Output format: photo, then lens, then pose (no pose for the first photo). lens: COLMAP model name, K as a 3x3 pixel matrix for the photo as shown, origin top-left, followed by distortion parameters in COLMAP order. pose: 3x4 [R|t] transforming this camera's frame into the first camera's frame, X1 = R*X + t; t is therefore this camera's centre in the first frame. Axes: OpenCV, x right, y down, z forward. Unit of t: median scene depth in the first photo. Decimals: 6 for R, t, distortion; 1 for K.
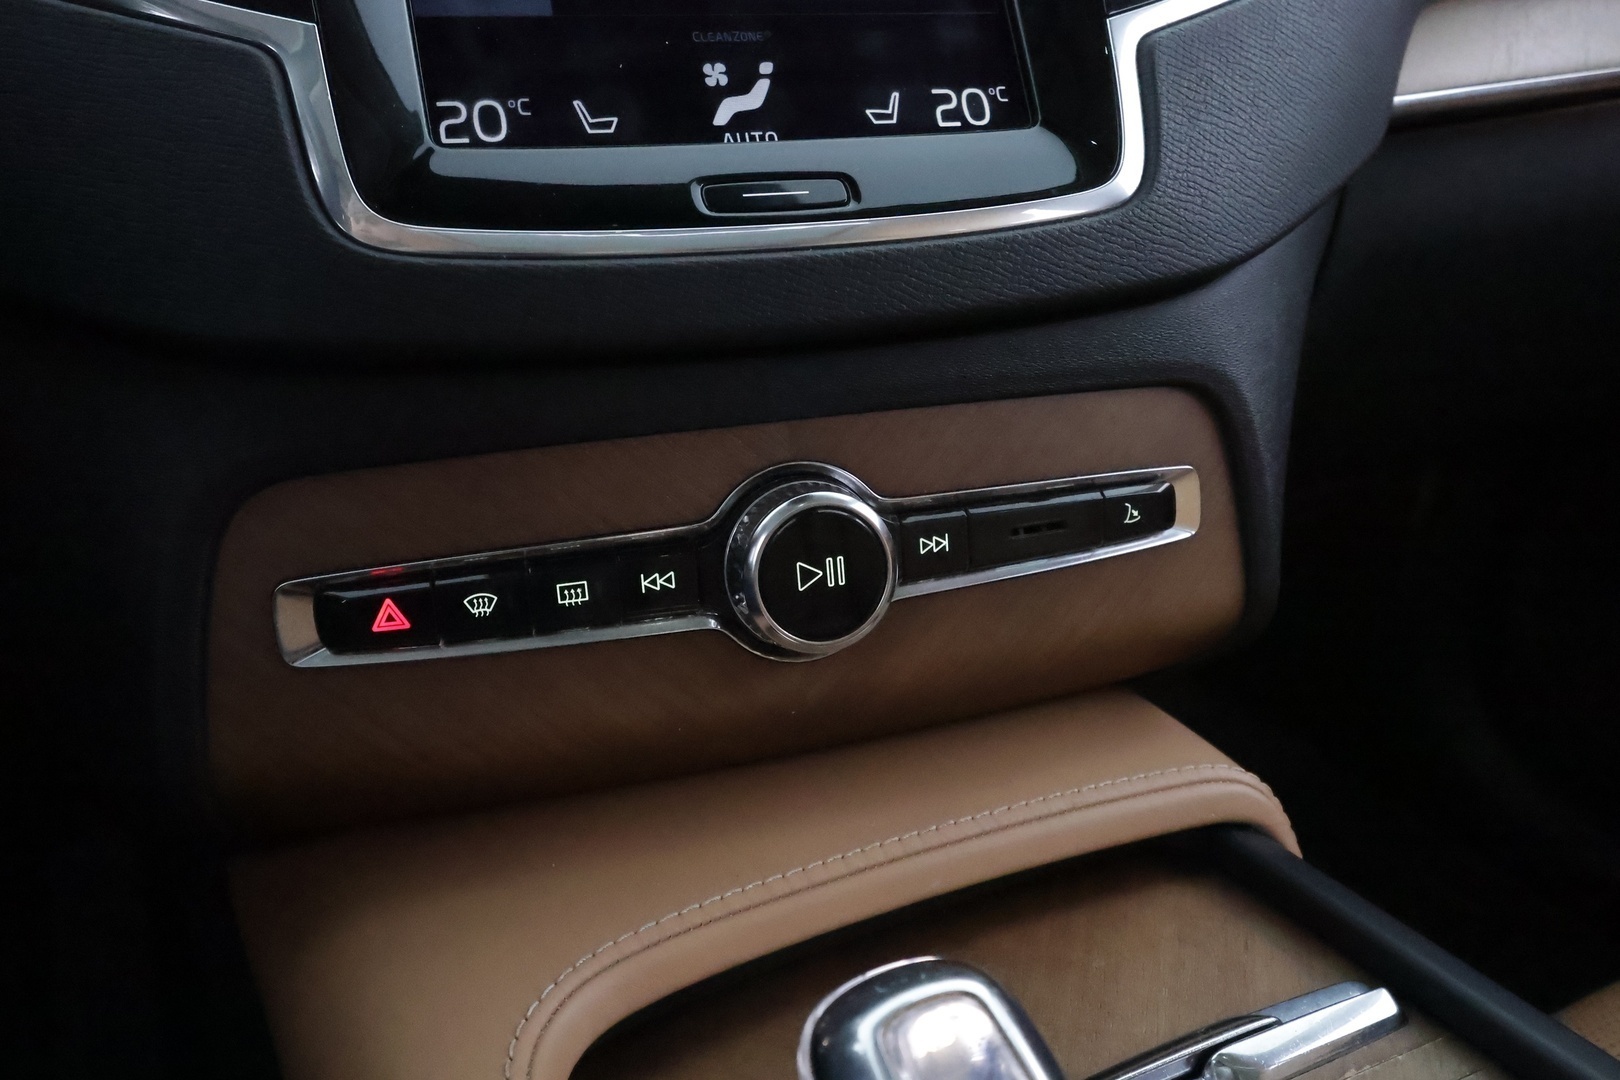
lens RADIAL K [[1279.3, 0, 810.0], [0, 1279.3, 551.0], [0, 0, 1]] dist [-0.000447, -0.003447]
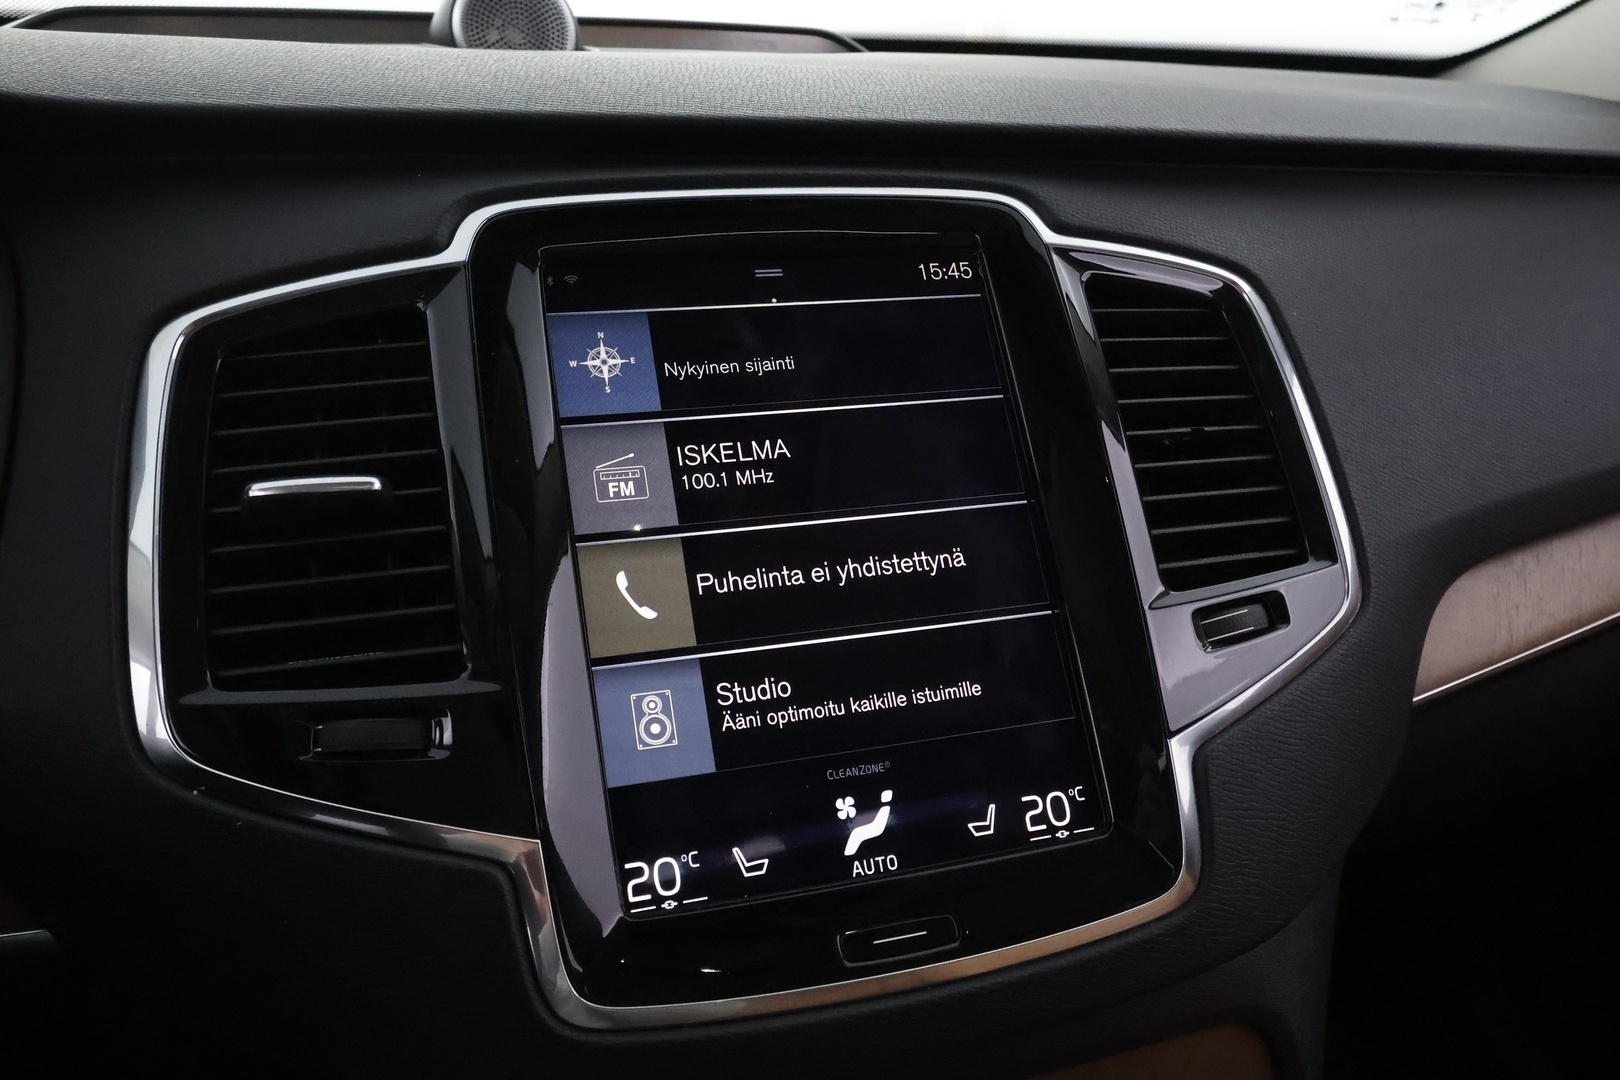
lens RADIAL K [[1279.3, 0, 814.5], [0, 1279.3, 537.8], [0, 0, 1]] dist [-0.000447, -0.003447]
pose [[0.999774, 0.007948, -0.019739, -0.081526], [-0.009529, 0.996641, -0.081338, -0.527486], [0.019027, 0.081507, 0.996491, -0.233574]]
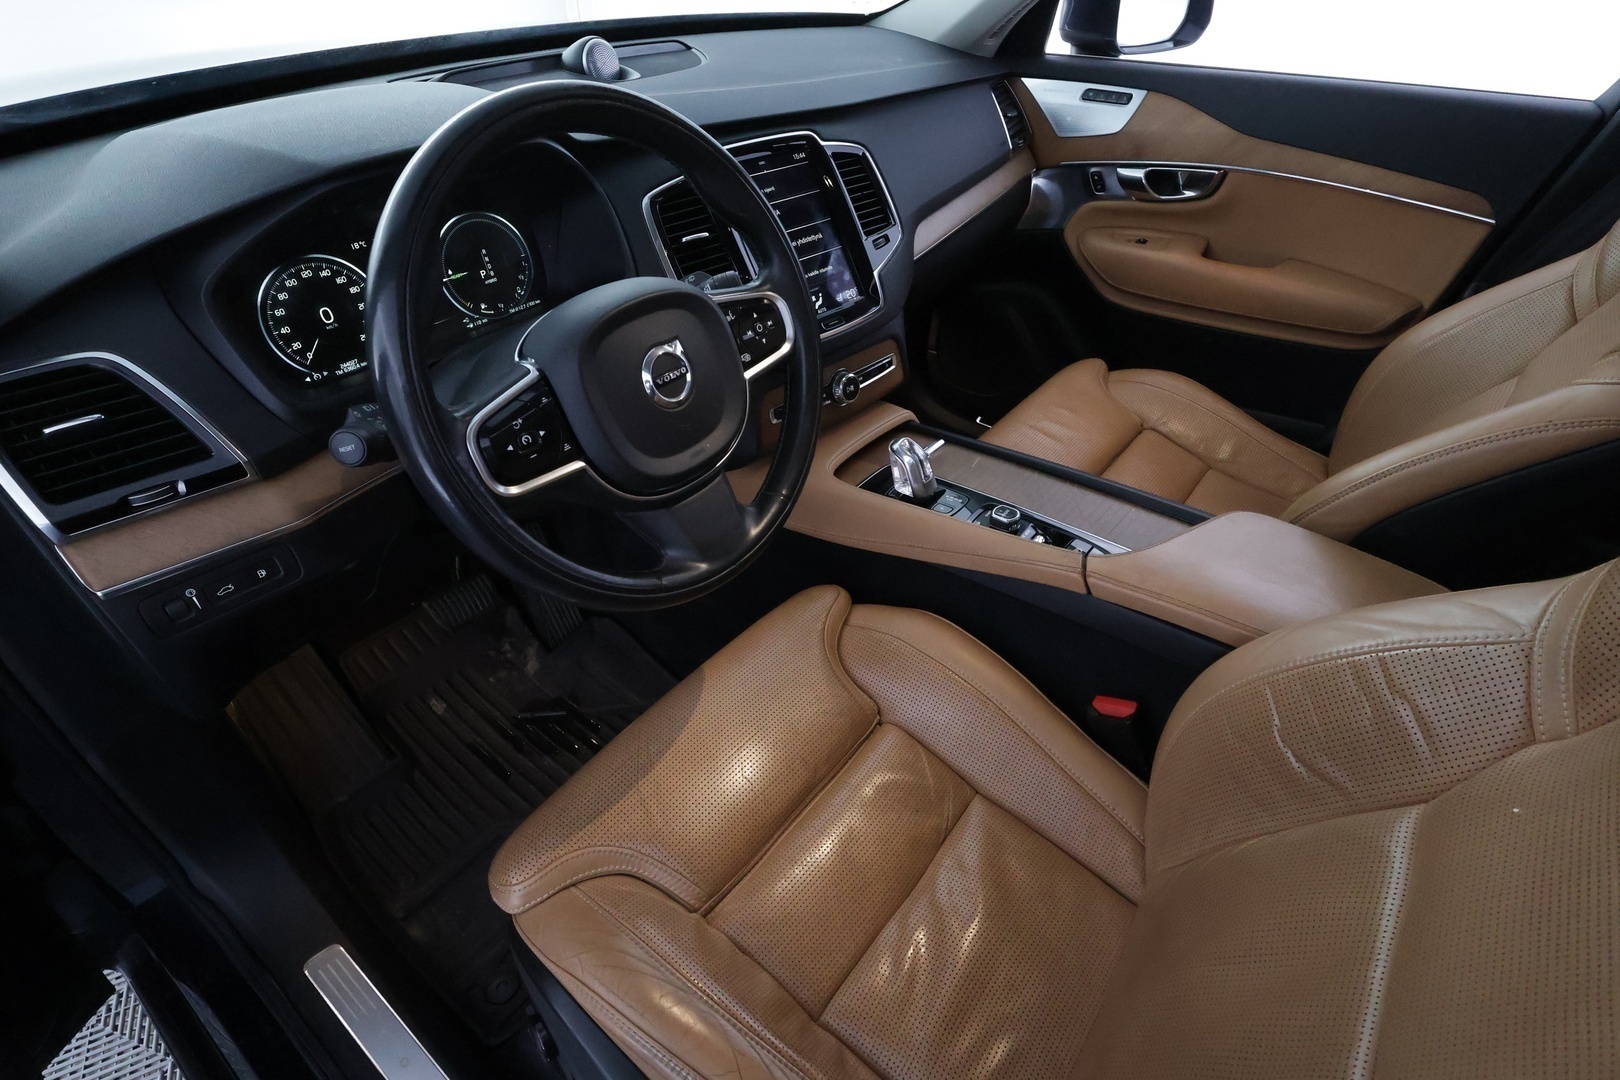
lens RADIAL K [[824.2, 0, 803.8], [0, 824.2, 553.5], [0, 0, 1]] dist [-0.003243, -0.000335]
pose [[0.905662, -0.261241, 0.333962, -1.523832], [0.163785, 0.942055, 0.292757, -0.381677], [-0.391090, -0.210441, 0.895970, -2.262895]]
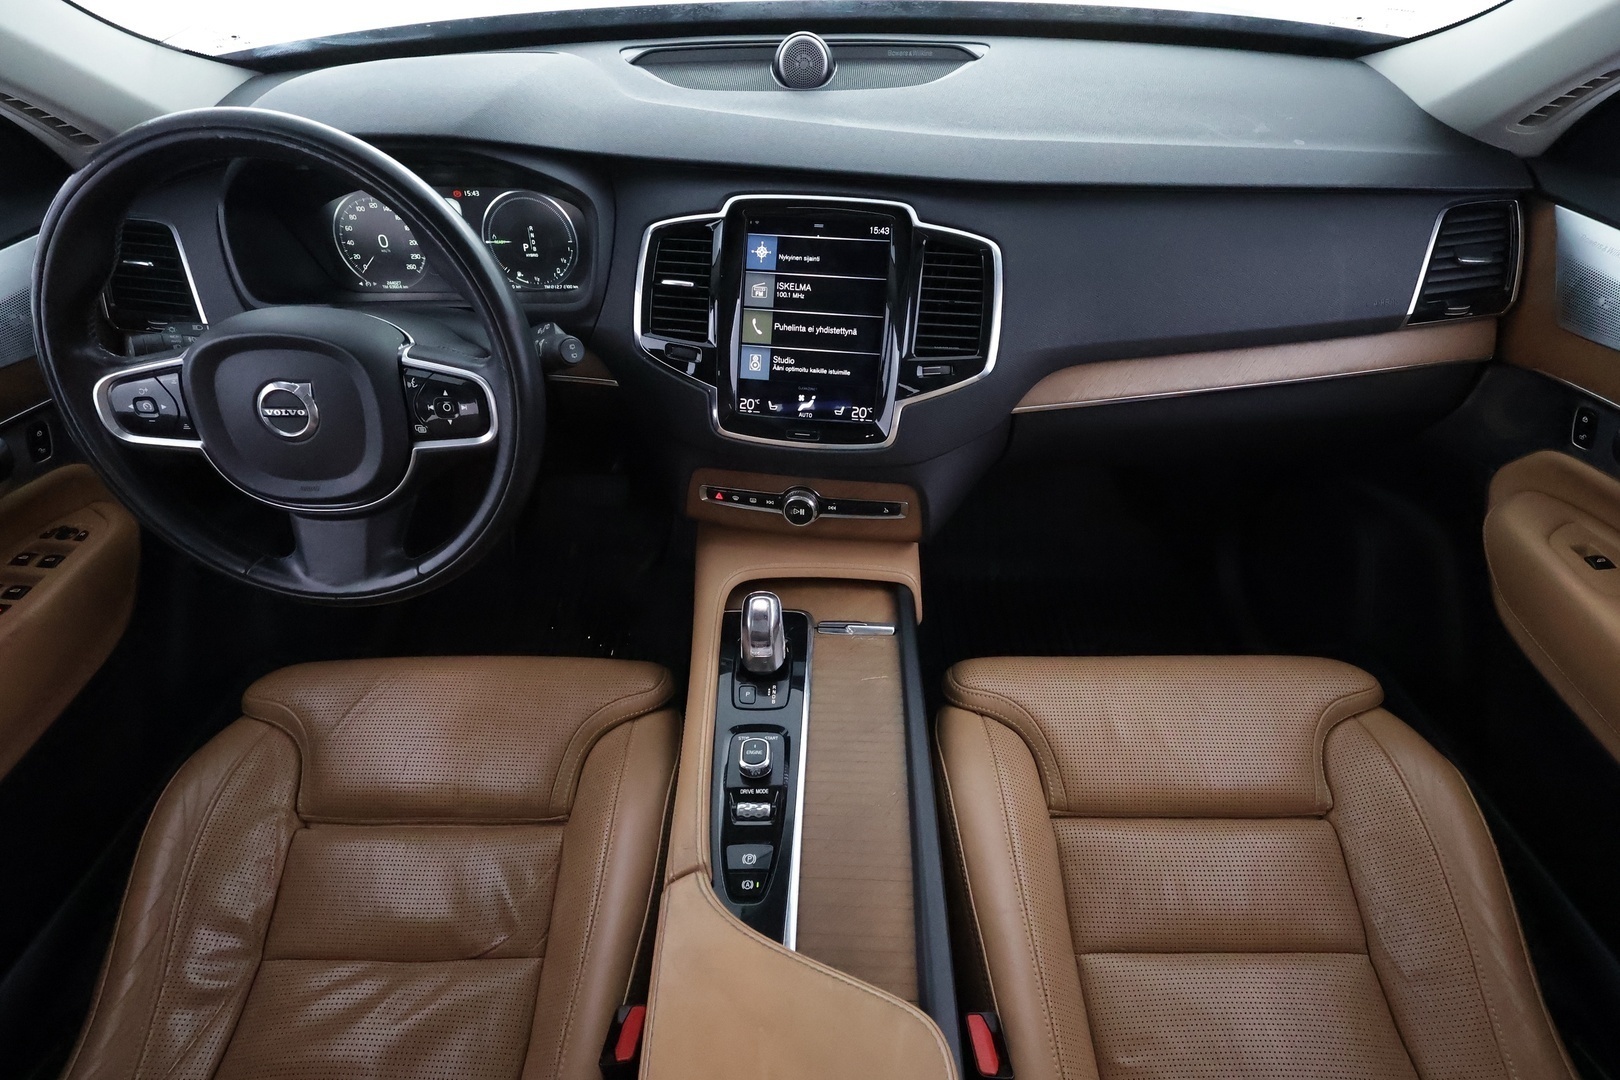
lens RADIAL K [[751.3, 0, 806.1], [0, 751.3, 547.2], [0, 0, 1]] dist [-0.003535, -0.000256]
pose [[0.890518, 0.315272, -0.327995, 0.951835], [-0.169589, 0.899029, 0.403716, -0.956464], [0.422157, -0.303892, 0.854069, -1.364652]]
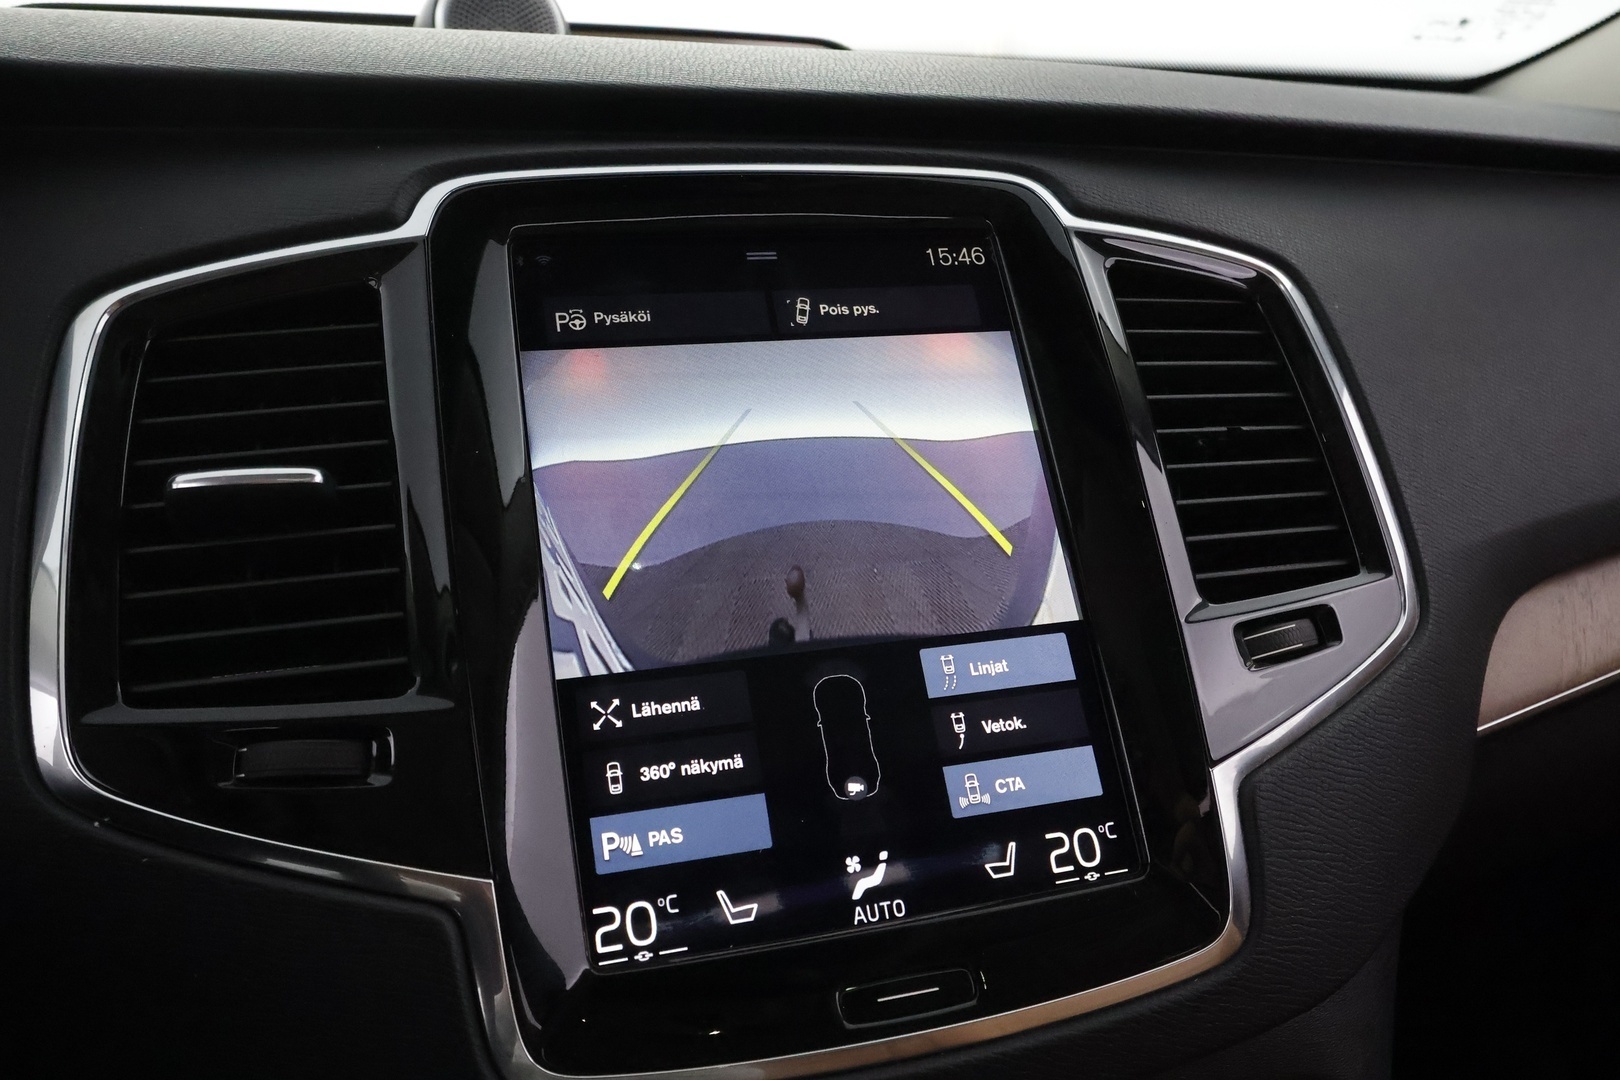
lens RADIAL K [[1279.3, 0, 817.0], [0, 1279.3, 534.8], [0, 0, 1]] dist [-0.000447, -0.003447]
pose [[0.999616, 0.005397, -0.027177, -0.070647], [-0.008821, 0.991798, -0.127507, -0.492357], [0.026266, 0.127697, 0.991465, -0.097463]]
